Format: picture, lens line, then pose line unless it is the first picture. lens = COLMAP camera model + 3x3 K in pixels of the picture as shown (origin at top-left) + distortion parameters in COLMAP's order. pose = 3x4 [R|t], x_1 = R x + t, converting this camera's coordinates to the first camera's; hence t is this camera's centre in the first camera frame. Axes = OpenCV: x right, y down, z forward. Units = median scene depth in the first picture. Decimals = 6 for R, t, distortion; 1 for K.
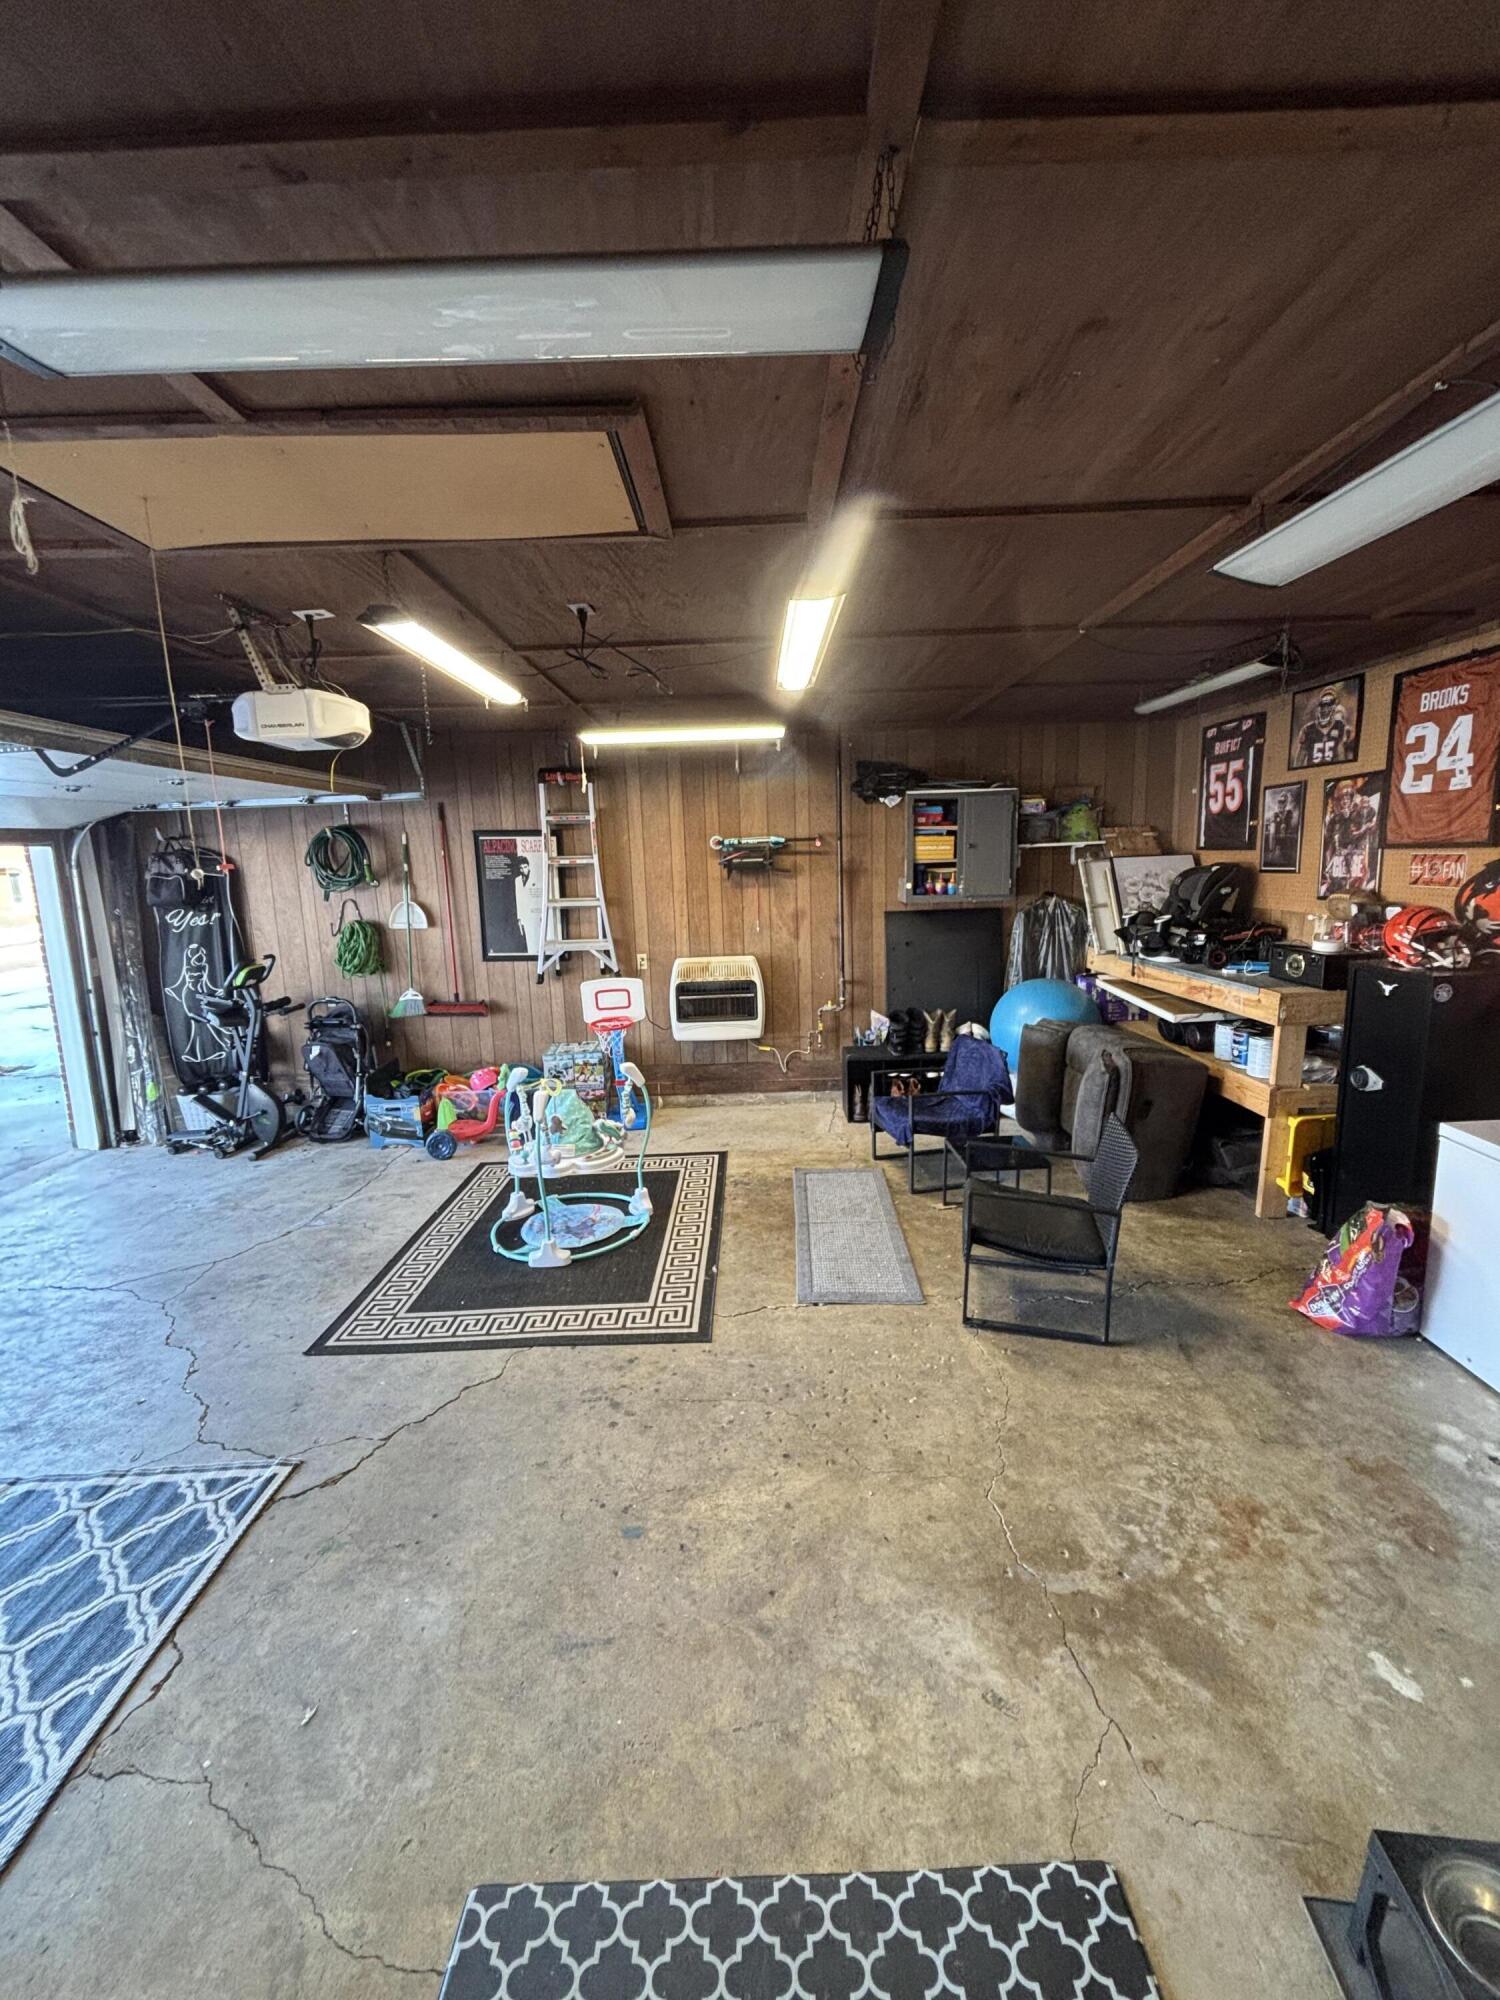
lens RADIAL K [[806.1, 0, 754.7], [0, 806.1, 994.4], [0, 0, 1]] dist [0.012397, -0.012247]
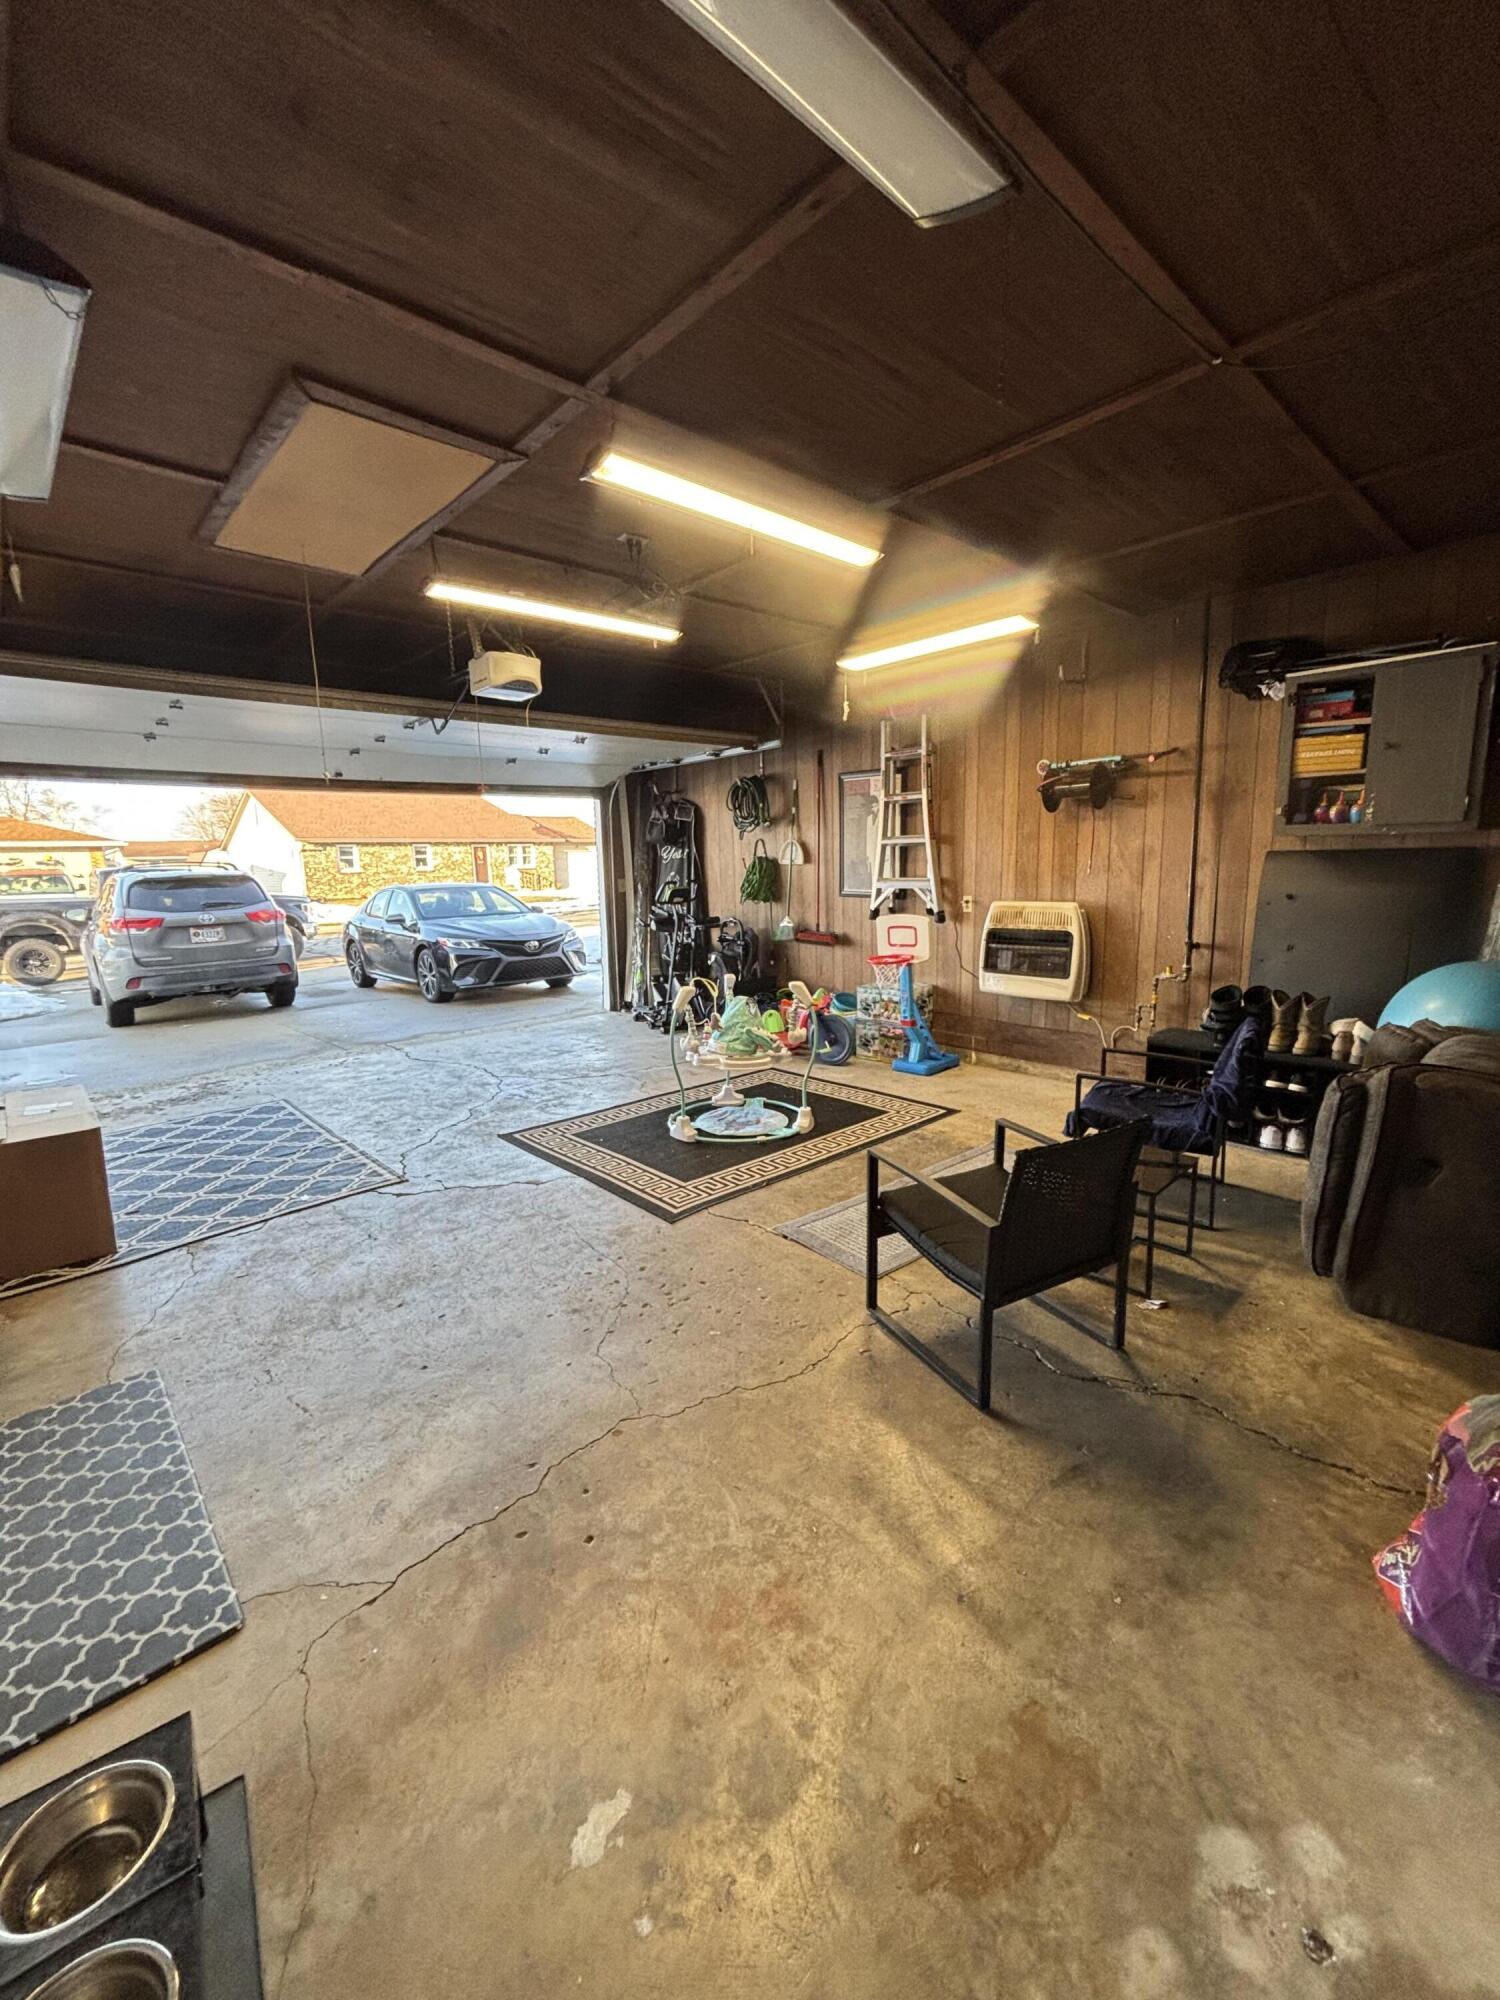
lens RADIAL K [[806.1, 0, 754.7], [0, 806.1, 994.4], [0, 0, 1]] dist [0.012397, -0.012247]
pose [[0.675060, 0.135126, -0.725282, 0.400042], [-0.116920, 0.990254, 0.075669, 0.022004], [0.728439, 0.033719, 0.684280, 0.186374]]
